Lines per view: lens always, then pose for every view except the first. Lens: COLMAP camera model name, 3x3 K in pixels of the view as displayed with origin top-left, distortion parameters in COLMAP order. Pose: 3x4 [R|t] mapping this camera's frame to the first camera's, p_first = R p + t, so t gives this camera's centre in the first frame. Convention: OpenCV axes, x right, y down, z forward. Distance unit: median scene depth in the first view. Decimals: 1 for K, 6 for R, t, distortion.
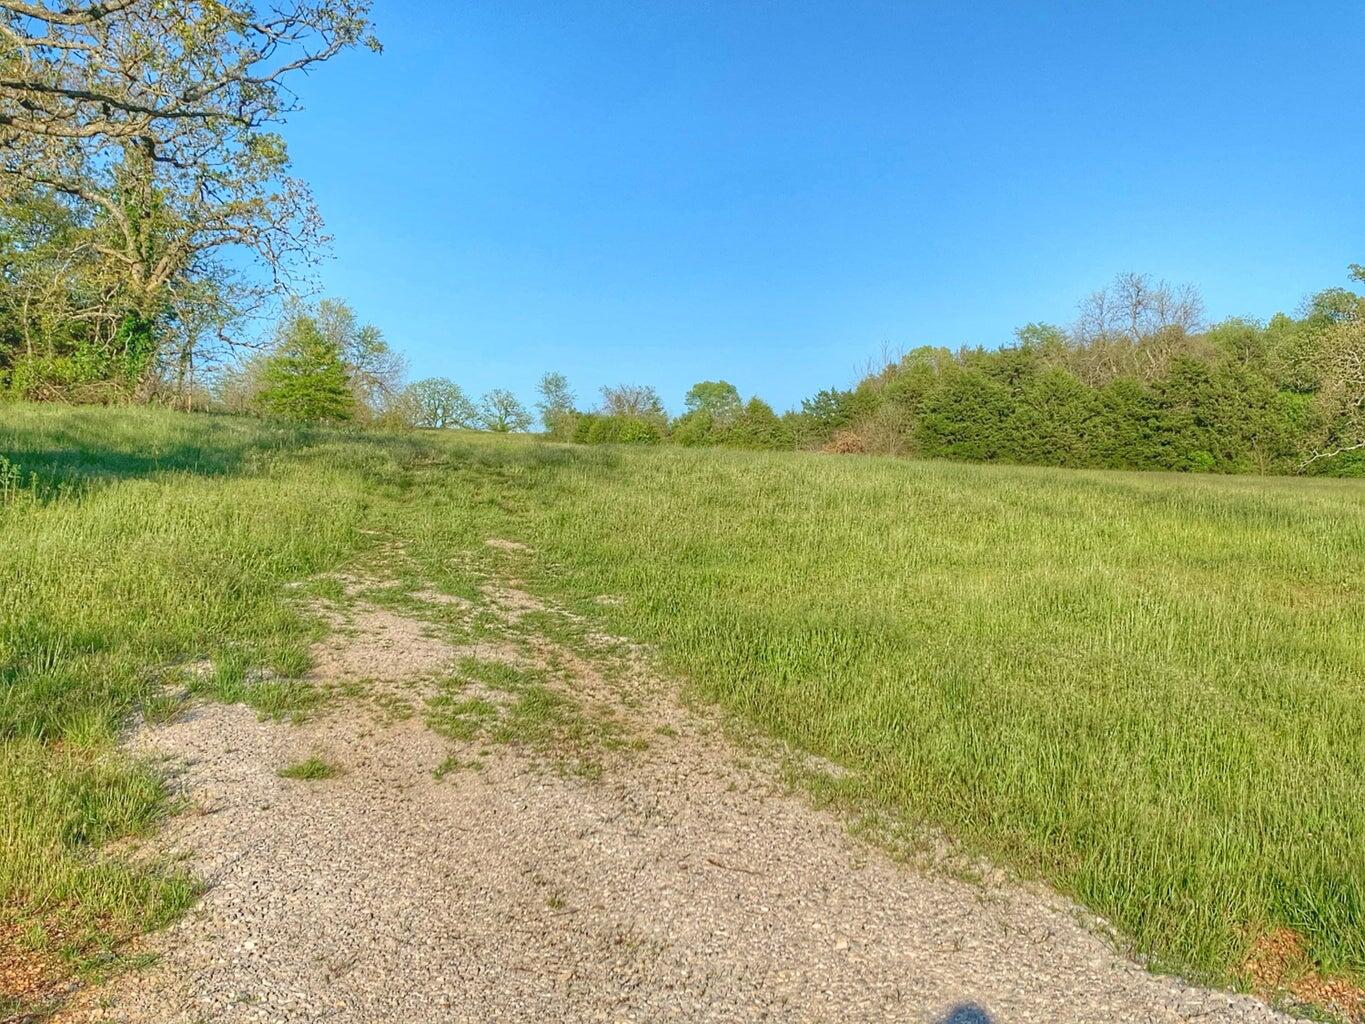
lens RADIAL K [[1916.5, 0, 685.4], [0, 1916.5, 513.6], [0, 0, 1]] dist [0.207479, 0.000000]
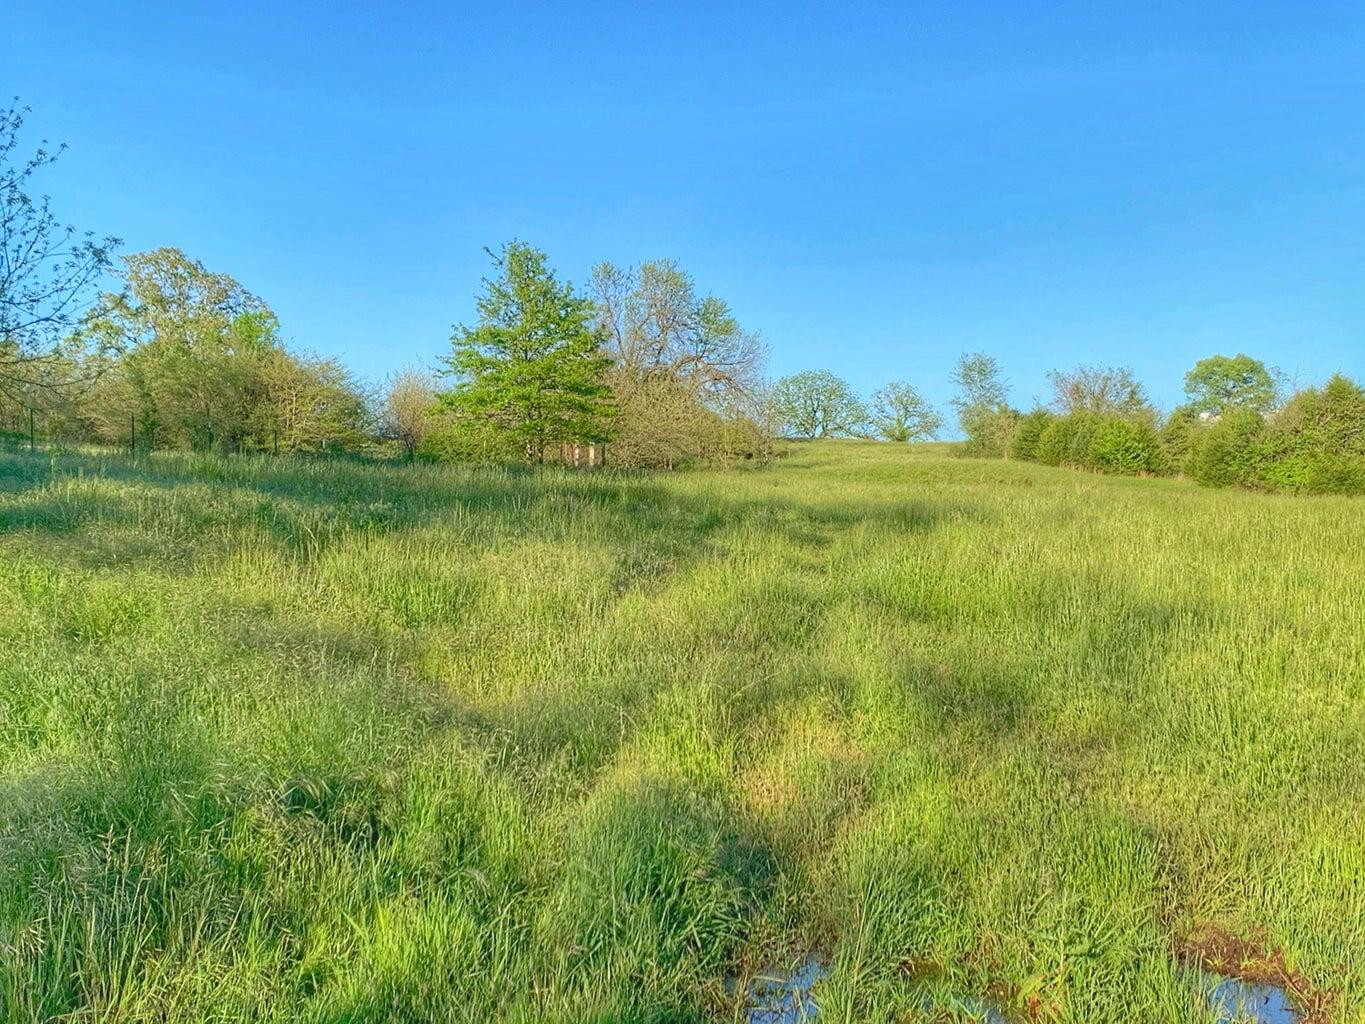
lens RADIAL K [[1998.7, 0, 673.3], [0, 1998.7, 483.2], [0, 0, 1]] dist [0.177857, 0.000000]
pose [[0.978123, -0.022707, -0.206783, -0.034044], [0.019256, 0.999640, -0.018688, -0.019823], [0.207133, 0.014298, 0.978208, 0.345487]]
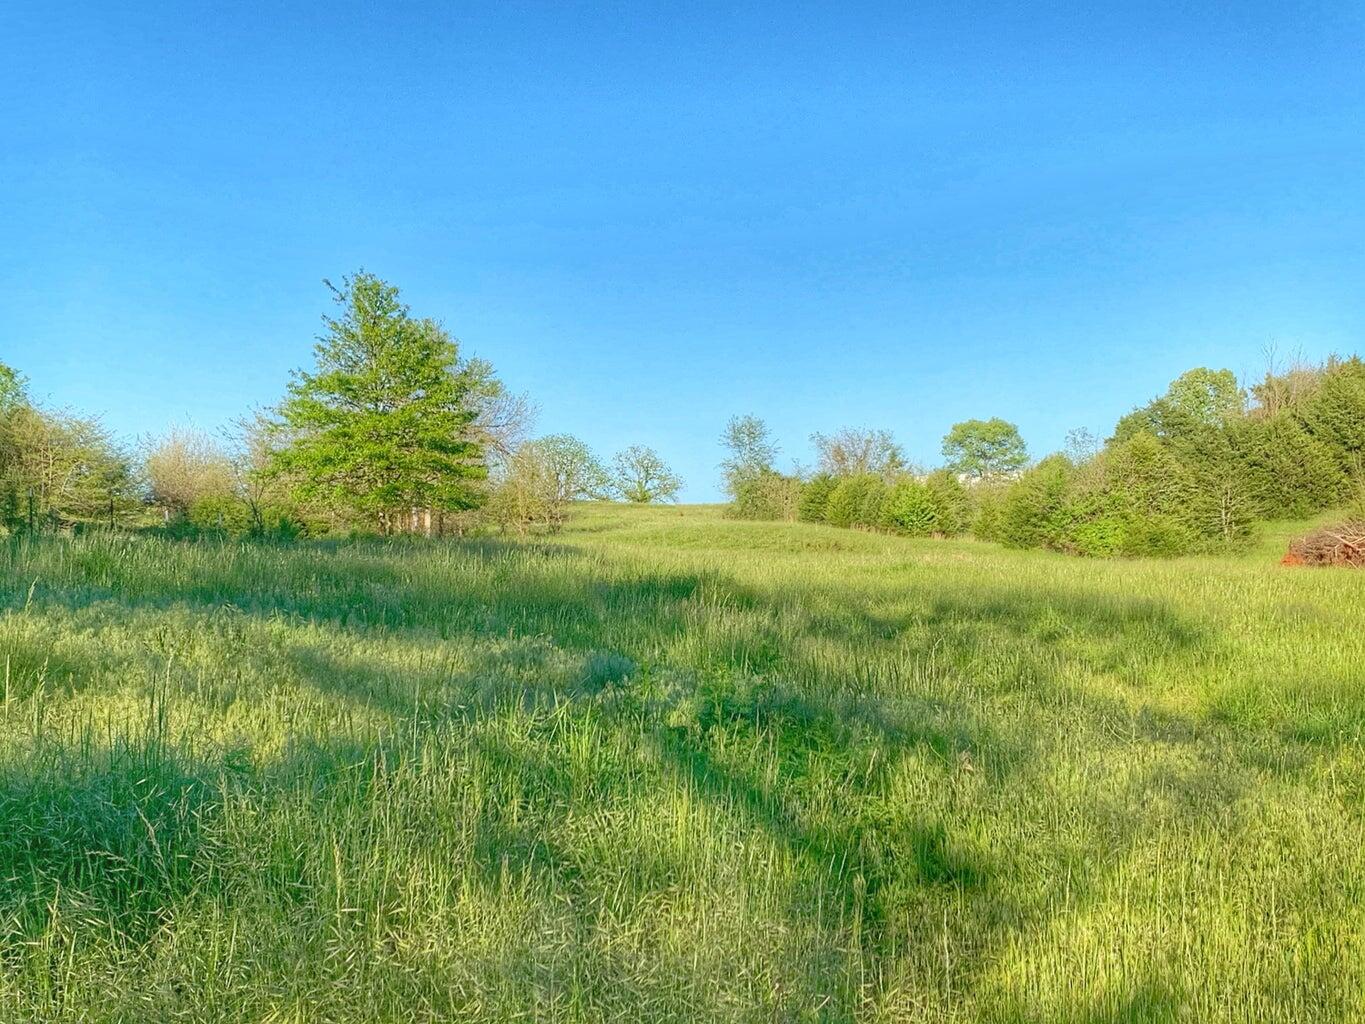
lens RADIAL K [[1838.0, 0, 648.4], [0, 1838.0, 504.7], [0, 0, 1]] dist [0.147184, 0.000000]
pose [[0.997729, -0.033553, -0.058399, -0.079687], [0.031561, 0.998899, -0.034707, -0.024512], [0.059499, 0.032786, 0.997690, 0.420261]]
